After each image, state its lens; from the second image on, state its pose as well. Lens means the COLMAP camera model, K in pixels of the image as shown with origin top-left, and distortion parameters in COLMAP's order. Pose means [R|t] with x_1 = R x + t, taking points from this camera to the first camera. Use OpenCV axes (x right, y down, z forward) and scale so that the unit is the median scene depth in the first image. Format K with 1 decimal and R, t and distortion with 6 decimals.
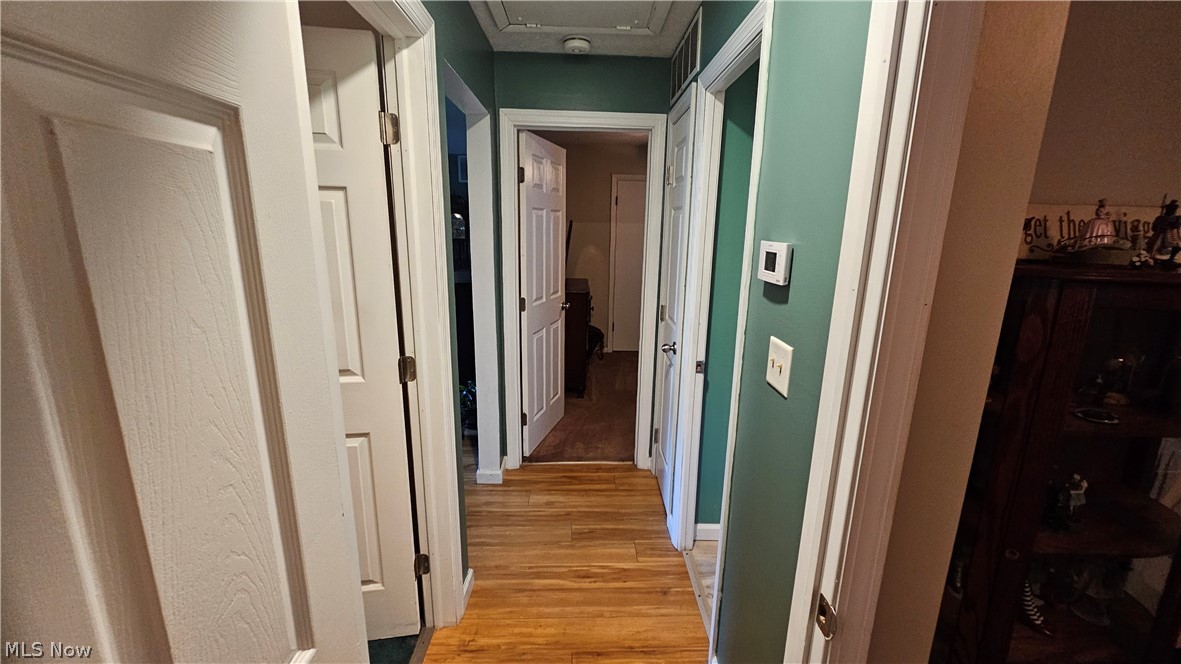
lens RADIAL K [[479.7, 0, 590.4], [0, 479.7, 330.7], [0, 0, 1]] dist [-0.007179, -0.000156]
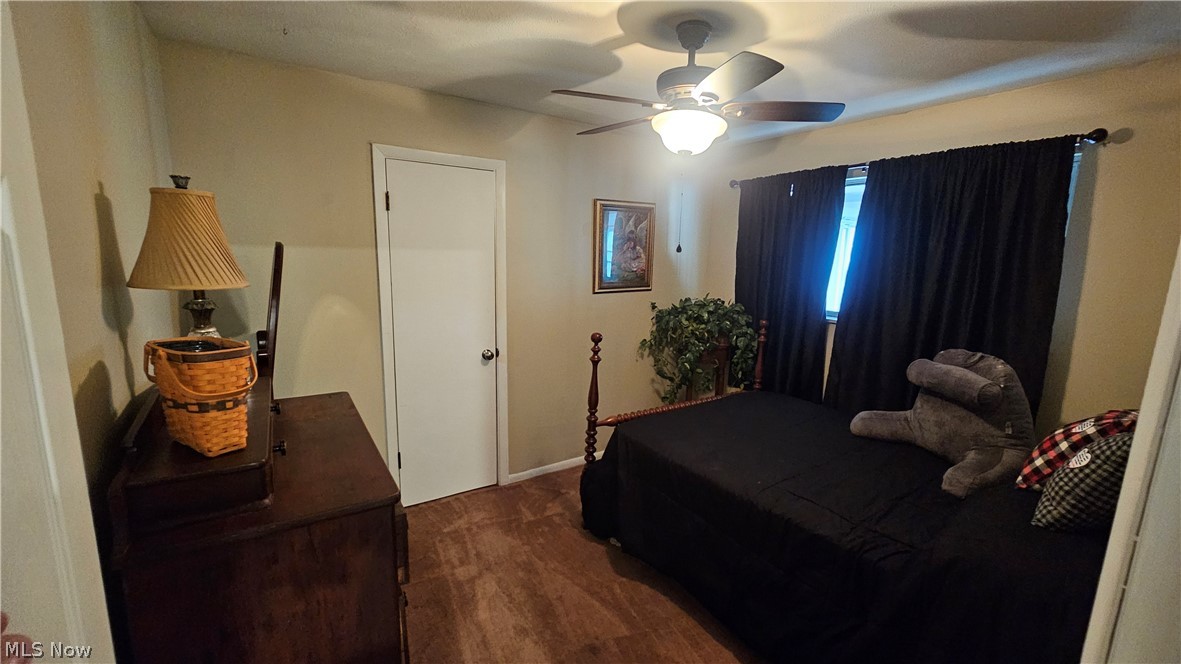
lens RADIAL K [[479.7, 0, 589.1], [0, 479.7, 332.6], [0, 0, 1]] dist [-0.007179, -0.000156]
pose [[0.843583, -0.083806, 0.530418, -0.036860], [0.101469, 0.994830, -0.004195, -0.124624], [-0.527324, 0.057360, 0.847726, 0.515088]]
